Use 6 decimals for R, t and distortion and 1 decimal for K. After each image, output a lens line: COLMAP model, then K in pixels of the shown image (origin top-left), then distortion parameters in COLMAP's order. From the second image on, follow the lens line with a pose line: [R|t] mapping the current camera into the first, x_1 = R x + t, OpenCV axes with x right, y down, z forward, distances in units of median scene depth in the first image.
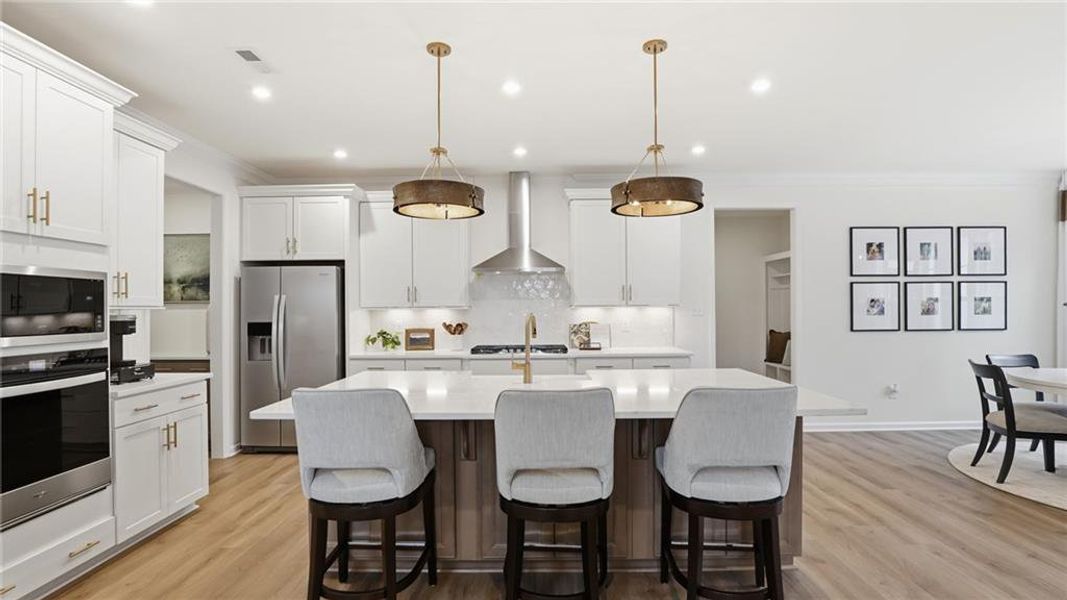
lens RADIAL K [[504.2, 0, 533.0], [0, 504.2, 306.7], [0, 0, 1]] dist [-0.037073, 0.006843]
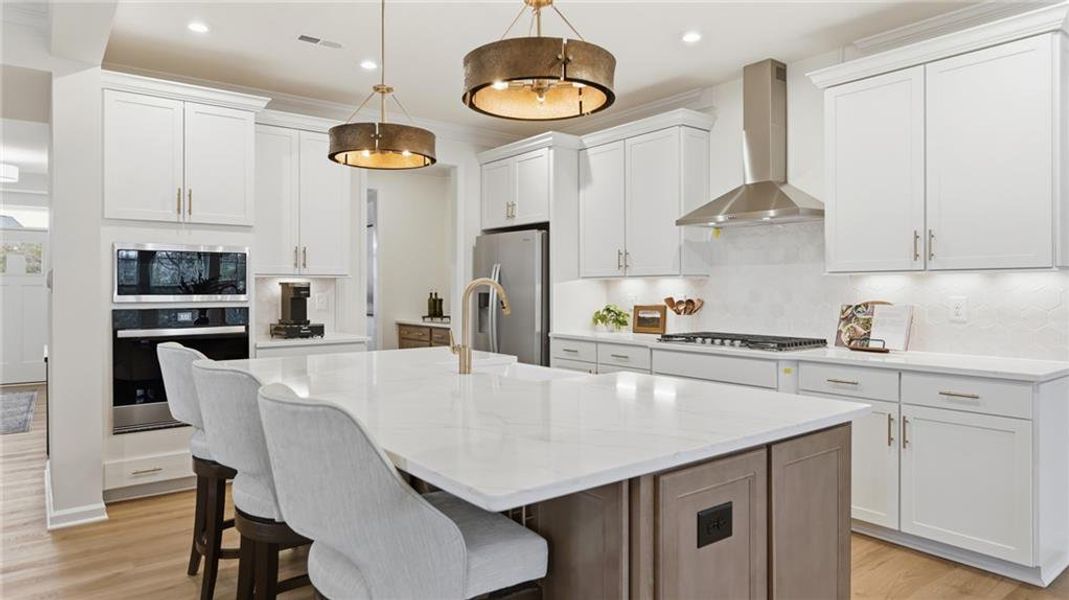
lens RADIAL K [[652.5, 0, 539.9], [0, 652.5, 288.0], [0, 0, 1]] dist [0.002929, 0.000490]
pose [[0.621696, 0.007087, -0.783227, 0.452375], [-0.000516, 0.999963, 0.008639, 0.009840], [0.783259, -0.004966, 0.621676, 0.272092]]
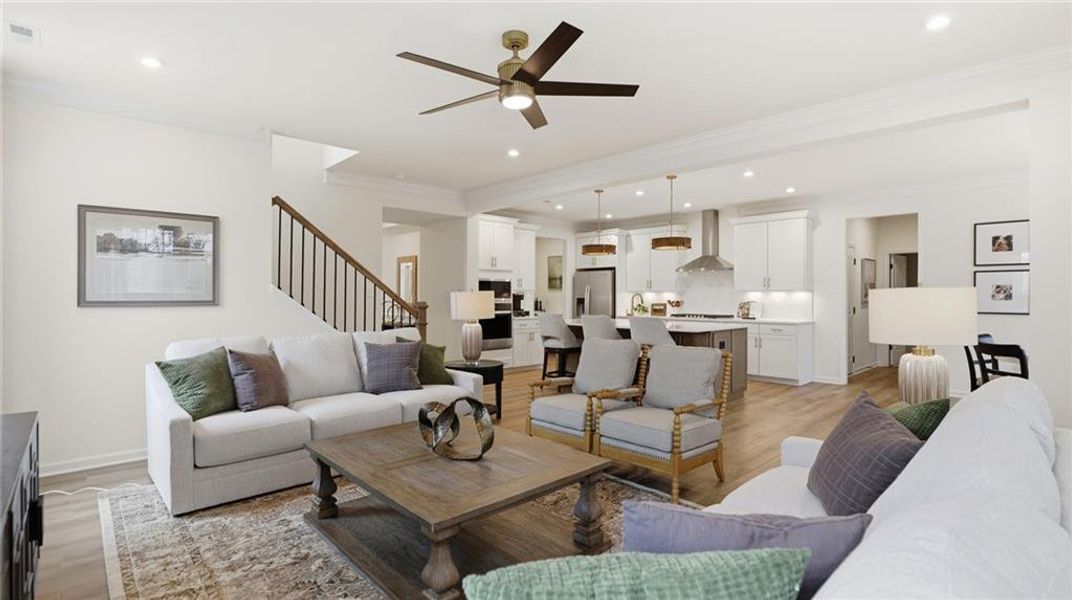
lens RADIAL K [[506.6, 0, 540.3], [0, 506.6, 298.7], [0, 0, 1]] dist [-0.037073, 0.006843]
pose [[0.694613, 0.014038, -0.719246, 0.790993], [-0.004984, 0.999879, 0.014702, 0.003161], [0.719366, -0.006628, 0.694600, -0.554006]]
